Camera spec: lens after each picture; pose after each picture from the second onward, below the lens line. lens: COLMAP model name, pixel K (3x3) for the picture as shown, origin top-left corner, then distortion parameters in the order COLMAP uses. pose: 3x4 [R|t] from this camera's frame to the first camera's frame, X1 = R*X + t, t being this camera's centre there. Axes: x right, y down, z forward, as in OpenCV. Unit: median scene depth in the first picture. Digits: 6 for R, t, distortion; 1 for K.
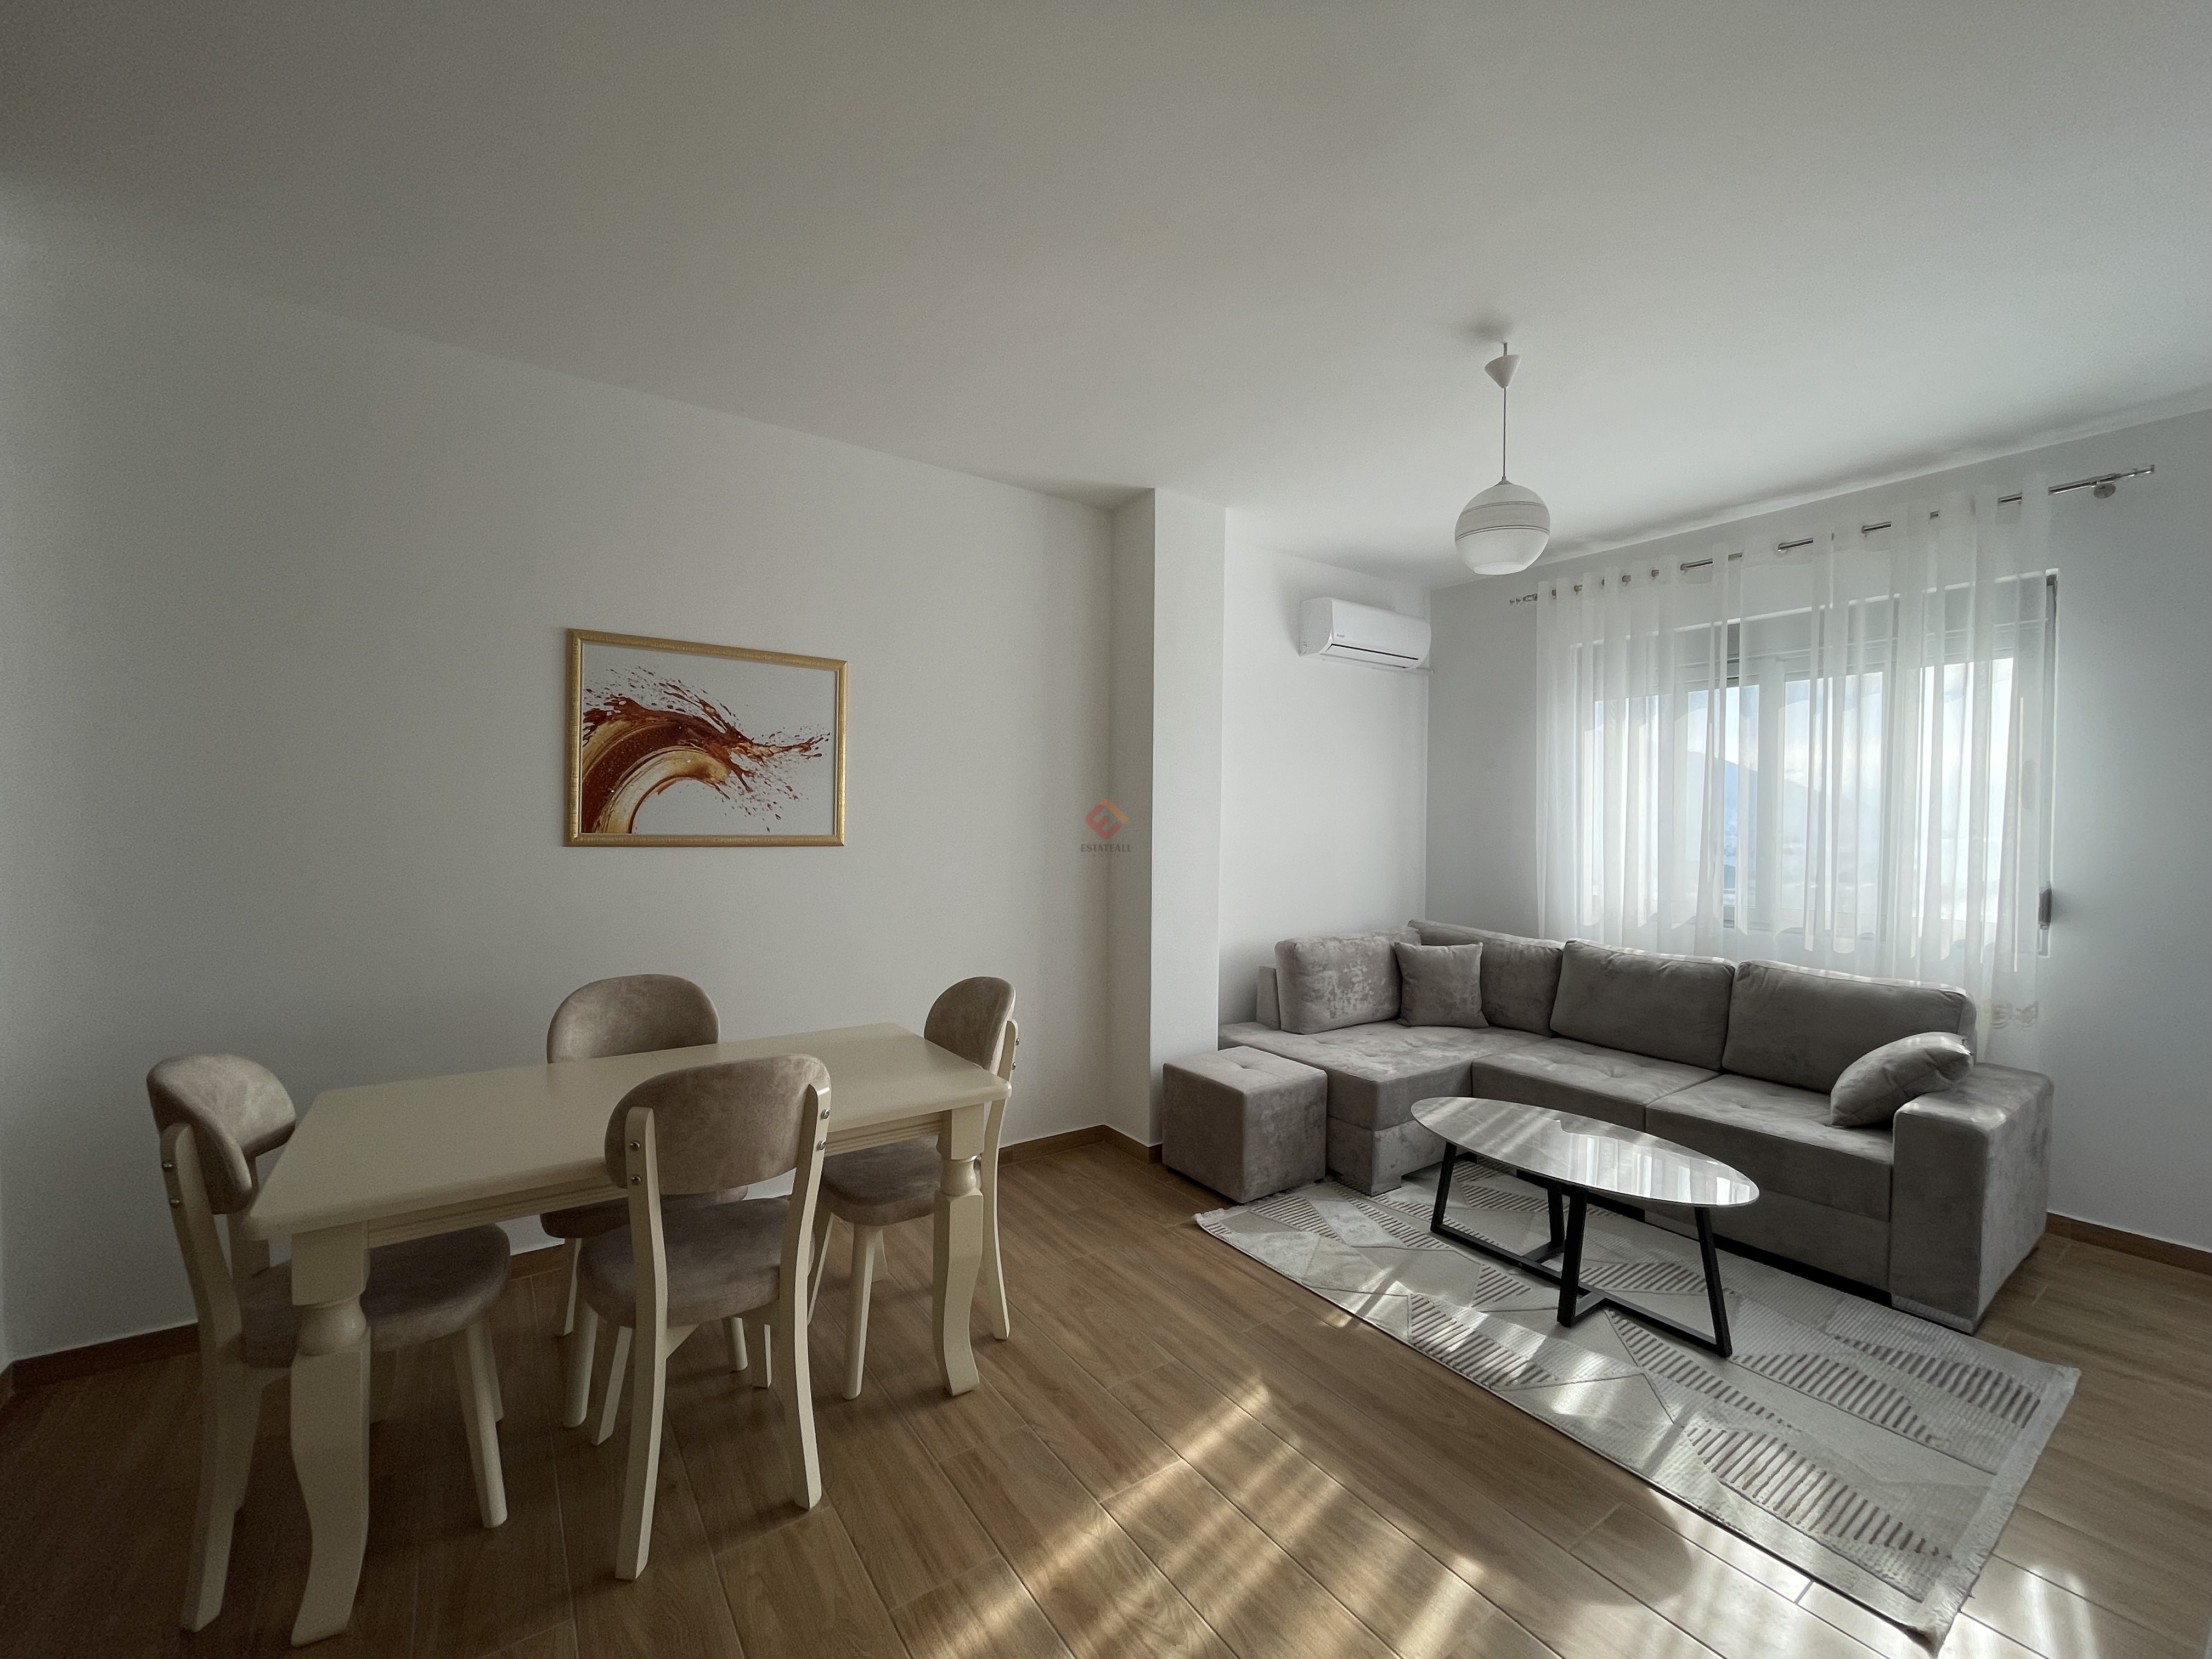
lens RADIAL K [[889.6, 0, 1103.3], [0, 889.6, 828.1], [0, 0, 1]] dist [-0.002685, -0.000158]
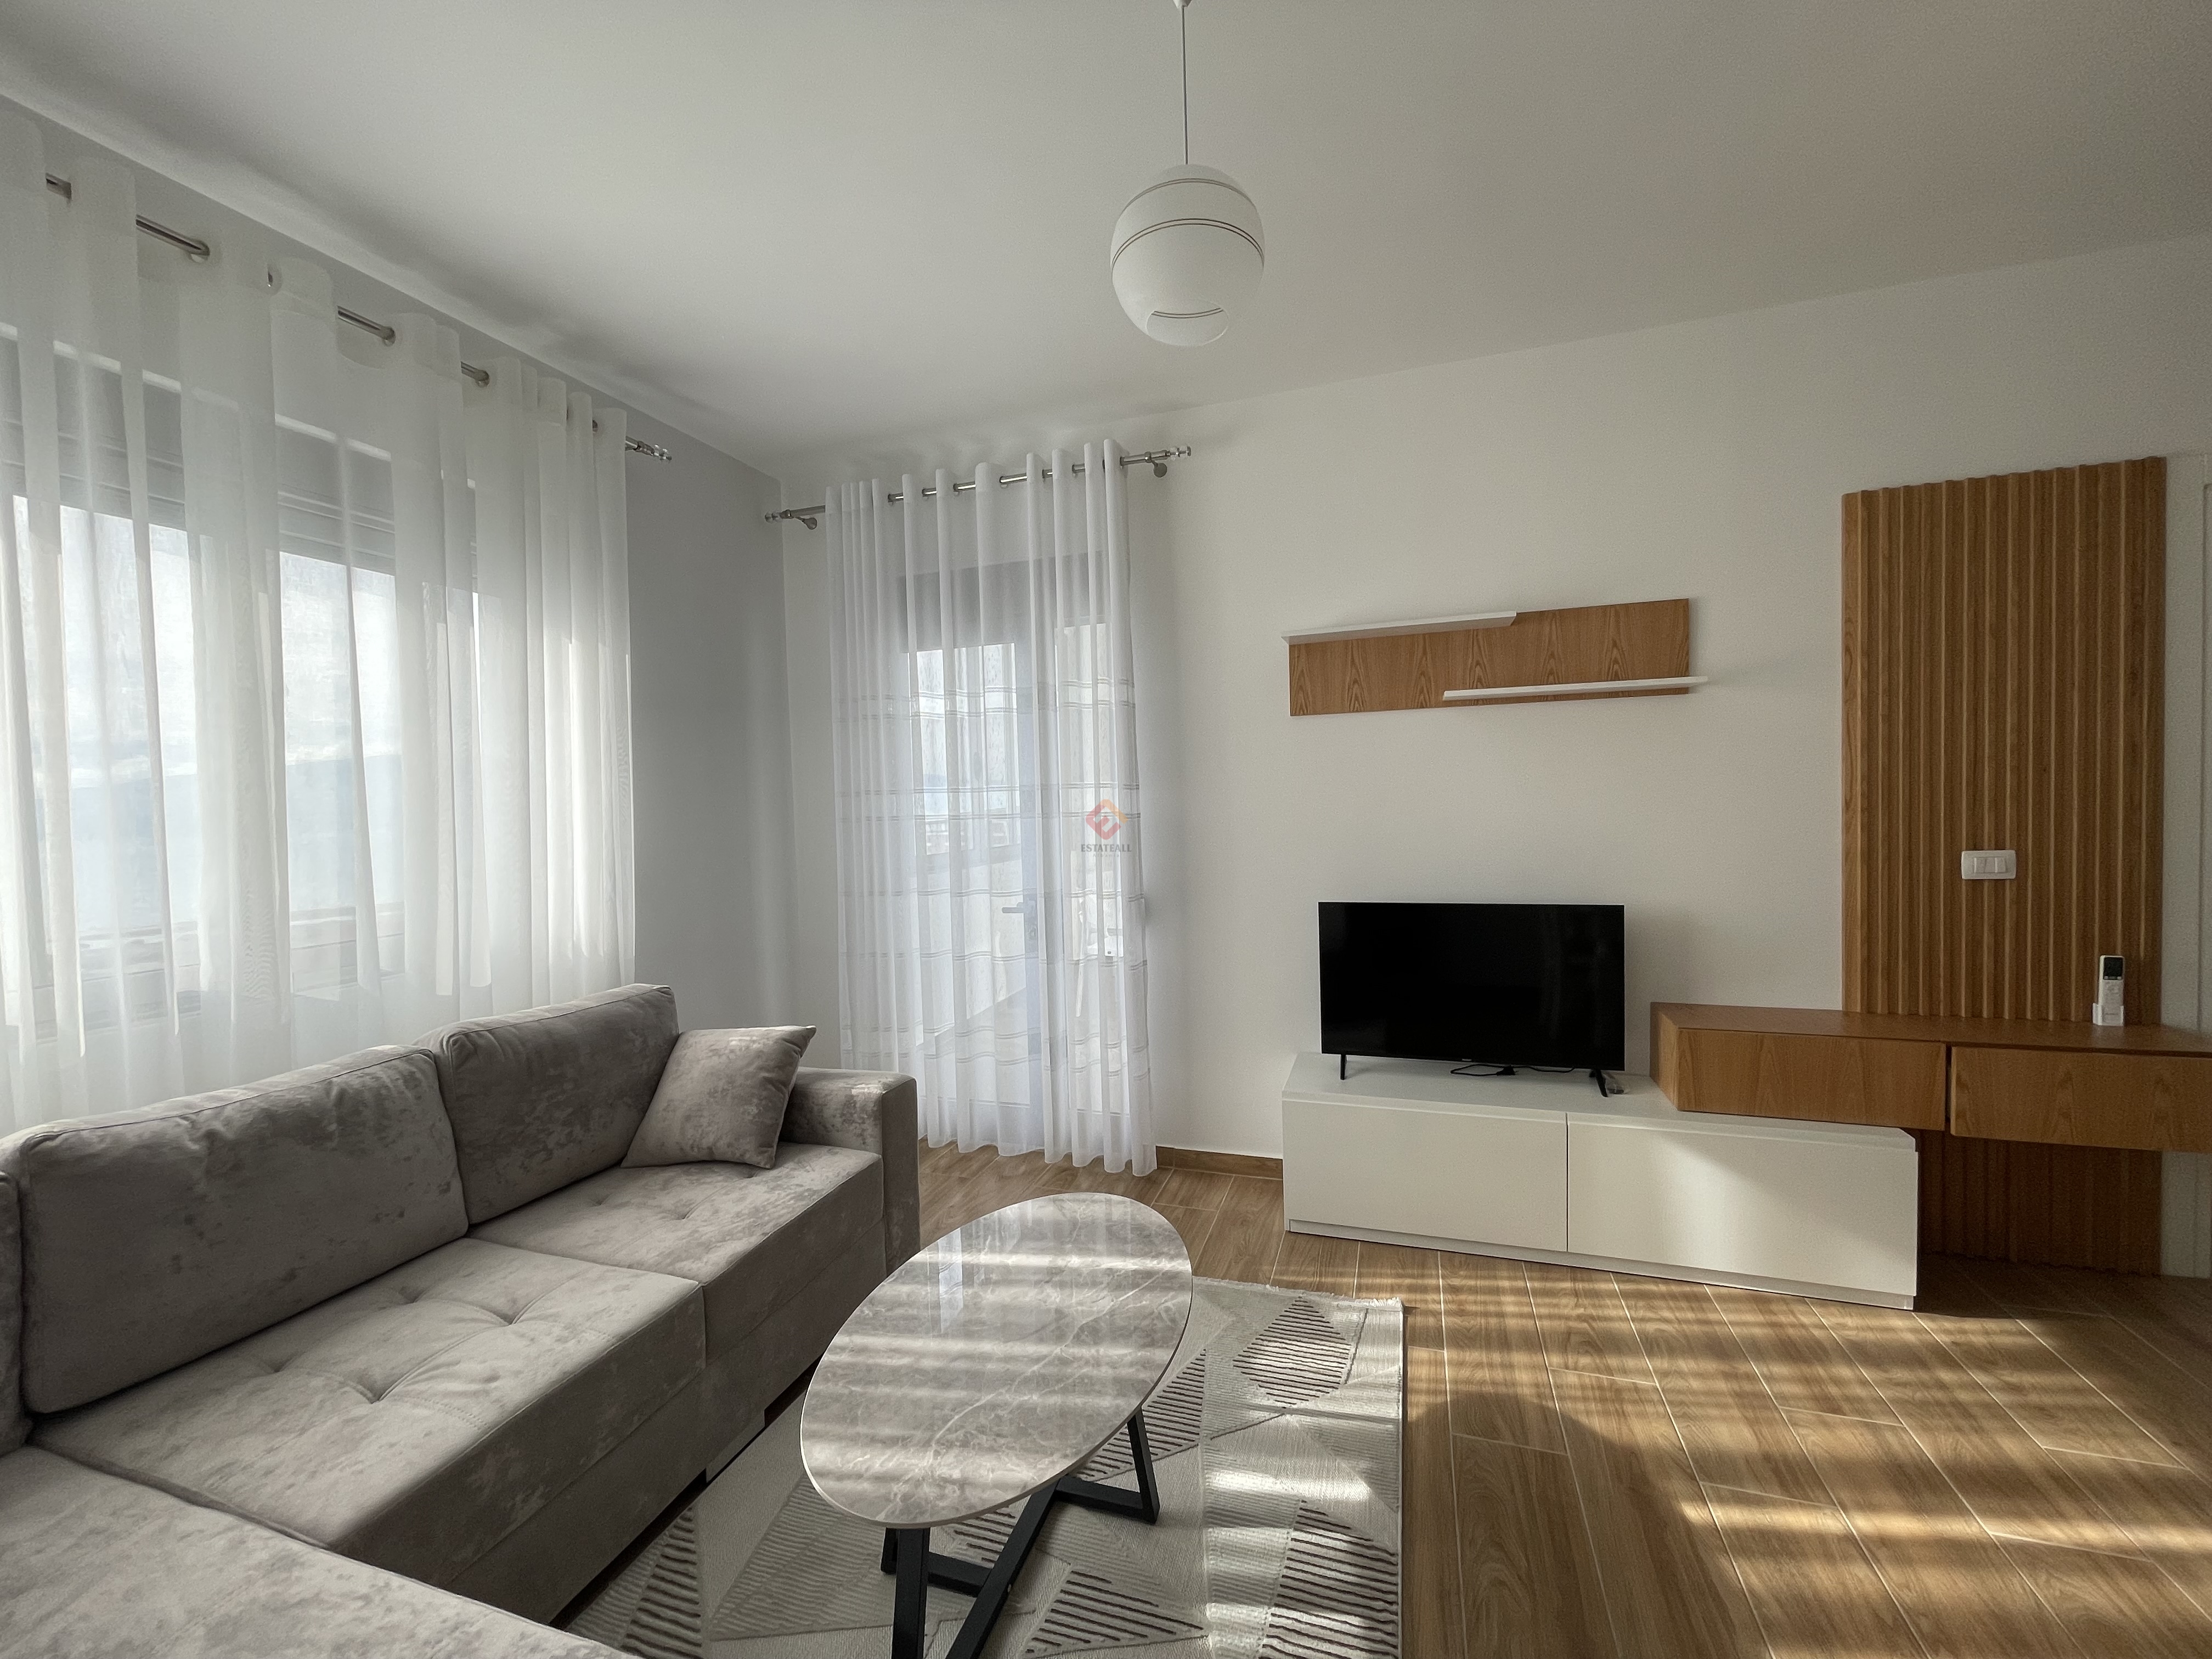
lens RADIAL K [[899.9, 0, 1097.6], [0, 899.9, 834.1], [0, 0, 1]] dist [-0.001078, 0.000585]
pose [[-0.585297, -0.026481, 0.810386, 0.002968], [0.028045, 0.998207, 0.052874, 0.000875], [-0.810333, 0.053674, -0.583506, 1.292059]]
